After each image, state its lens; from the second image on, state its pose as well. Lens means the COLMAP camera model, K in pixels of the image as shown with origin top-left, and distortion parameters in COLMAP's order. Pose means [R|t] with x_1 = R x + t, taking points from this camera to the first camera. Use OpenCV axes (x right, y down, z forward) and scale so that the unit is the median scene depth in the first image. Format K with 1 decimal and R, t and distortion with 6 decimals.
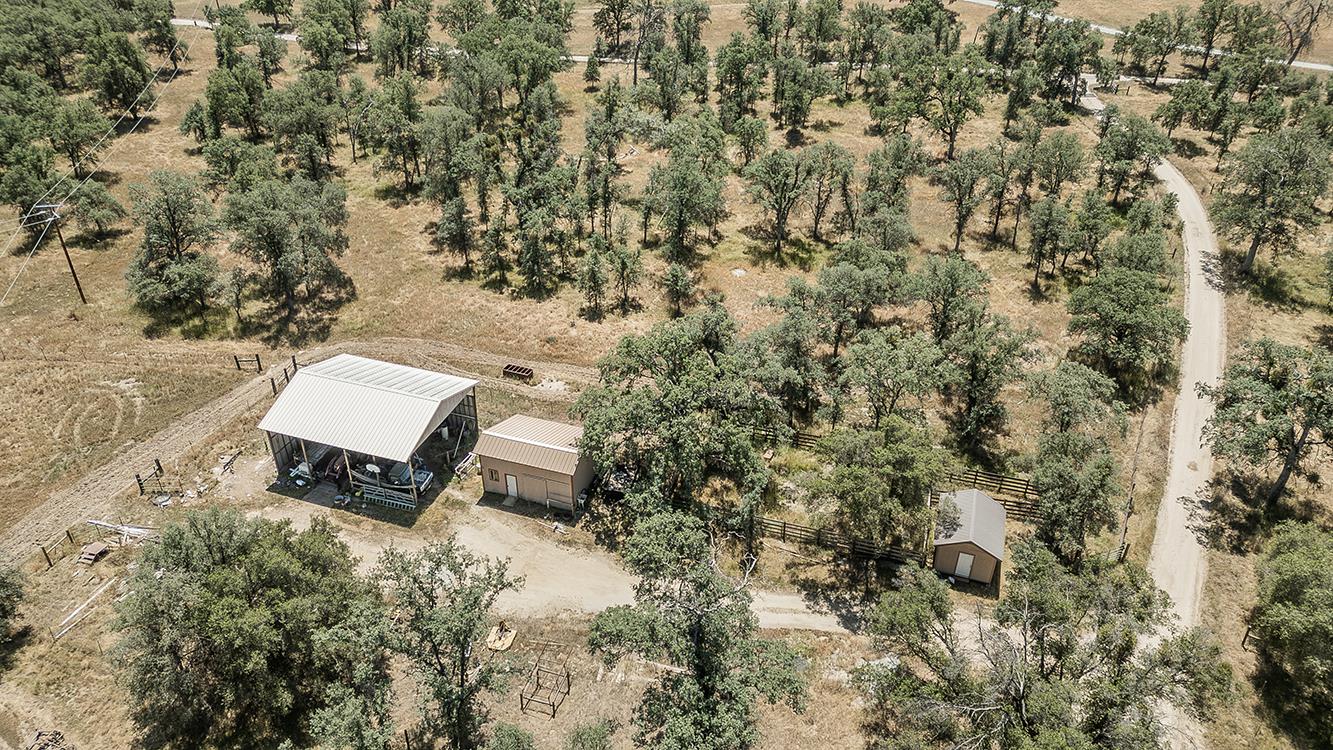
lens RADIAL K [[930.2, 0, 661.4], [0, 930.2, 373.2], [0, 0, 1]] dist [0.076775, -0.033457]
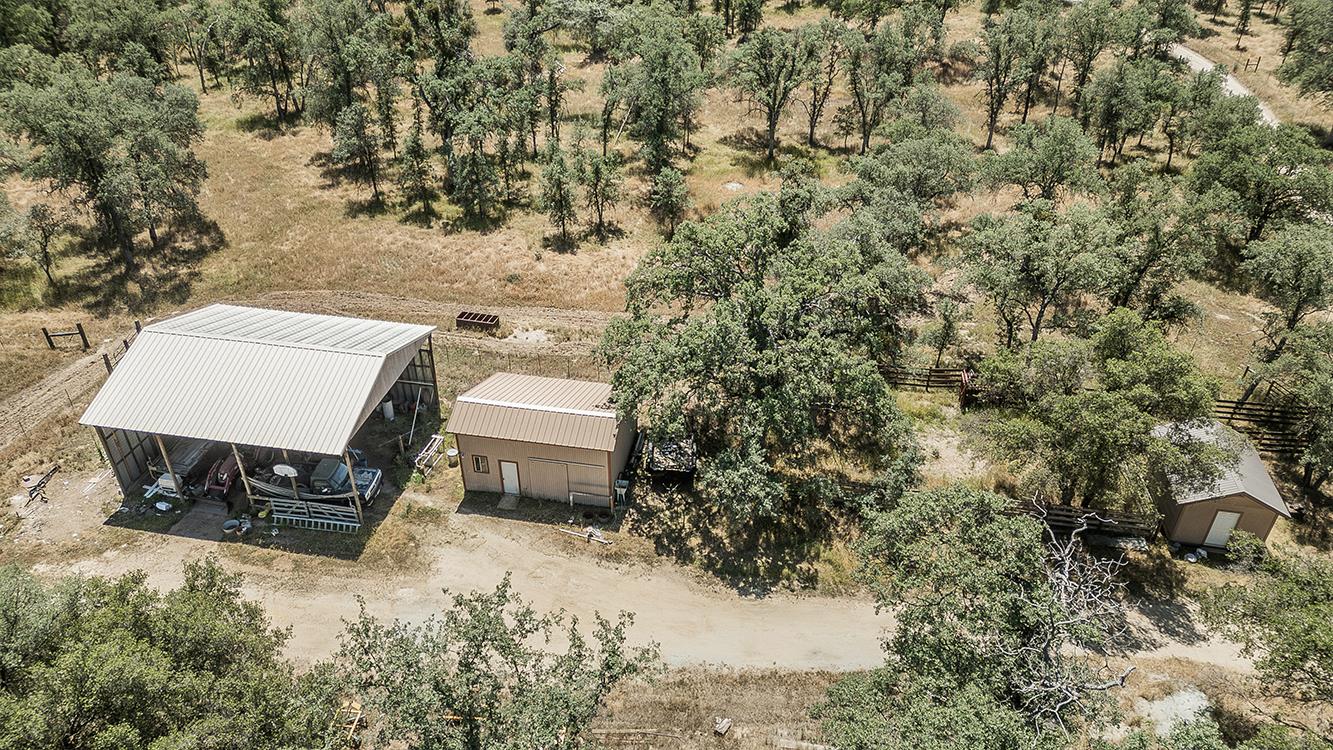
lens RADIAL K [[930.2, 0, 659.7], [0, 930.2, 371.8], [0, 0, 1]] dist [0.076775, -0.033457]
pose [[0.989841, -0.083252, 0.115259, -0.100338], [0.081866, 0.996503, 0.016714, 0.035912], [-0.116247, -0.007109, 0.993195, 0.276199]]
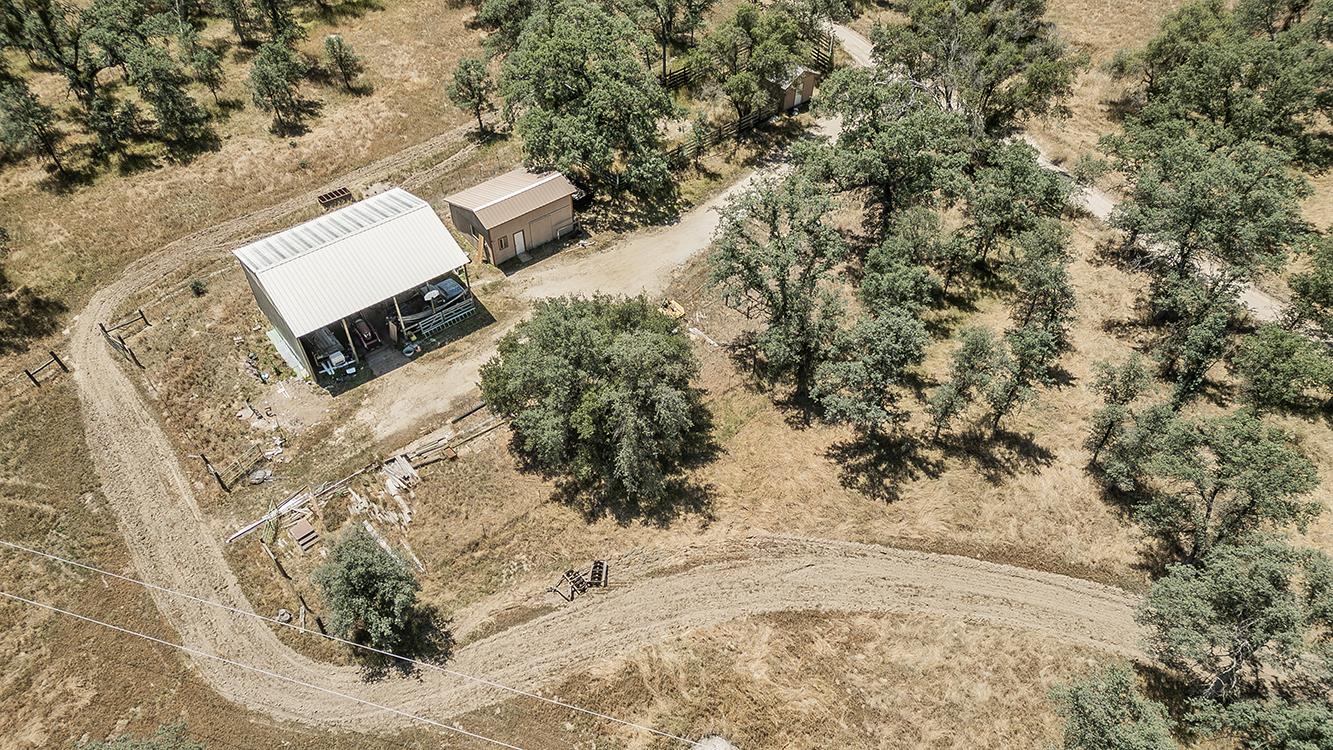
lens RADIAL K [[930.2, 0, 665.9], [0, 930.2, 378.2], [0, 0, 1]] dist [0.076775, -0.033457]
pose [[0.544177, -0.610548, 0.575416, -0.602014], [0.463304, 0.790487, 0.400598, -0.078536], [-0.699443, 0.048596, 0.713034, 0.128146]]
